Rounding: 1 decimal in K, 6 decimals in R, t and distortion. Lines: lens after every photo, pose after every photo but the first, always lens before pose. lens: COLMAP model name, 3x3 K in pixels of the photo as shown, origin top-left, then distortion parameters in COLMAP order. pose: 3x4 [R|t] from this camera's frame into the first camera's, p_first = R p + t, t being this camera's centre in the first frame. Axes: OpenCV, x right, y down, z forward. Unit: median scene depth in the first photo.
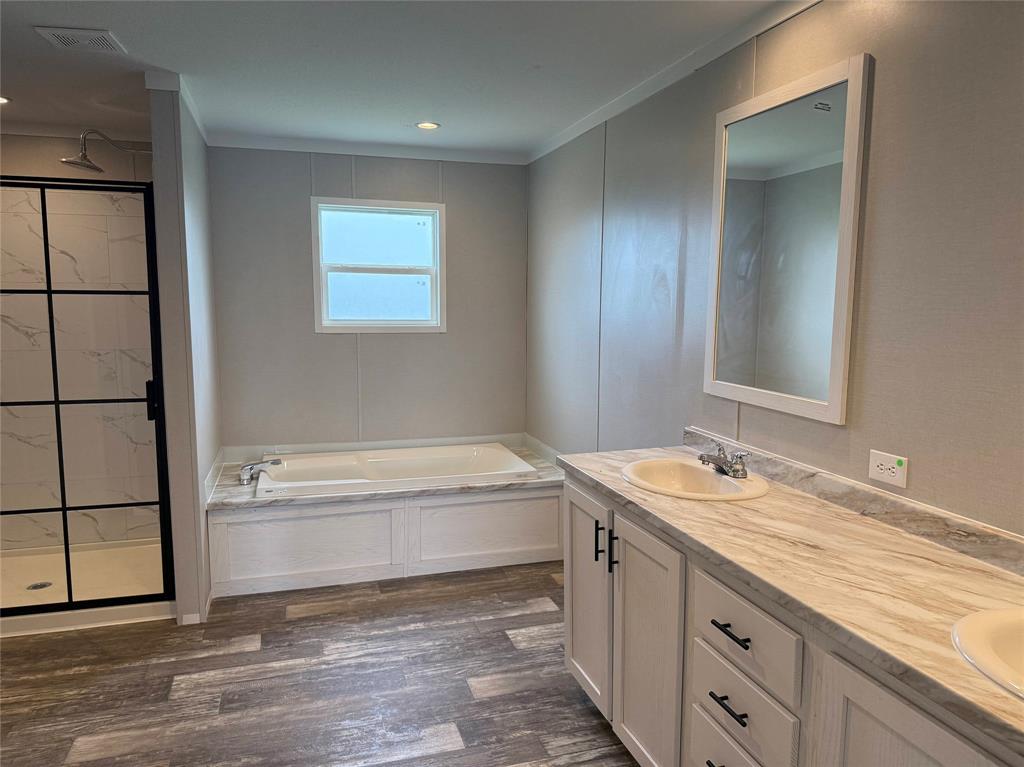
lens RADIAL K [[714.8, 0, 510.5], [0, 714.8, 377.5], [0, 0, 1]] dist [0.039200, -0.050369]
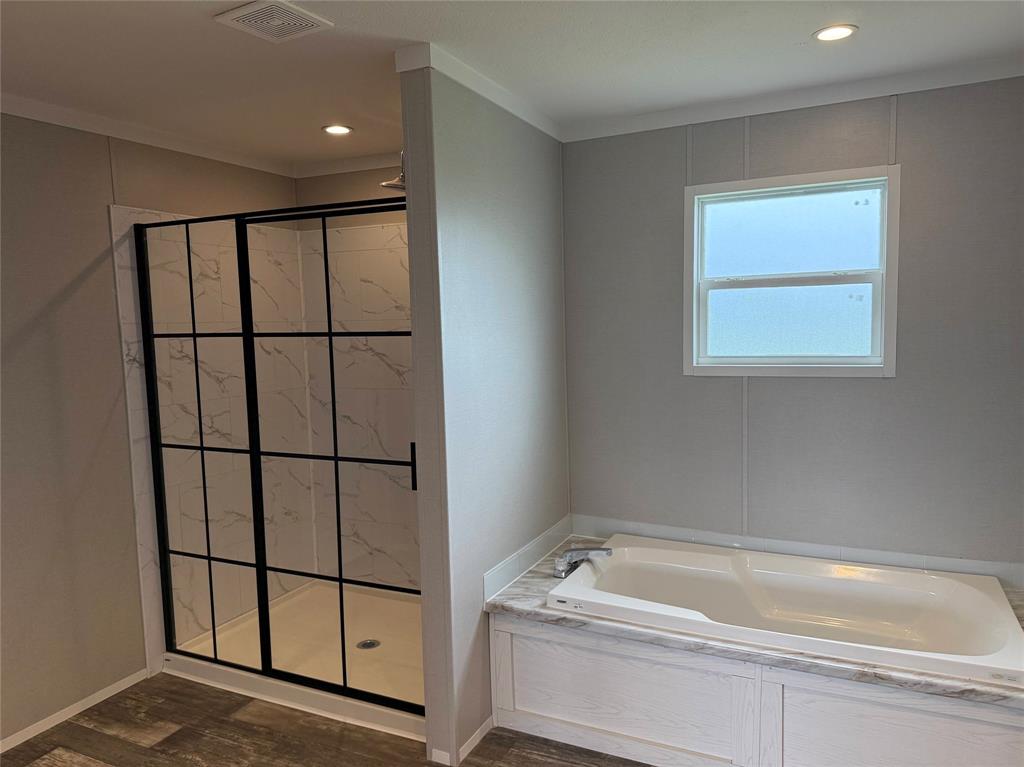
lens RADIAL K [[710.1, 0, 512.0], [0, 710.1, 383.5], [0, 0, 1]] dist [0.046038, -0.057162]
pose [[0.737799, 0.032569, -0.674235, 0.094415], [-0.040986, 0.999154, 0.003415, -0.056154], [0.673775, 0.025115, 0.738509, 0.404589]]
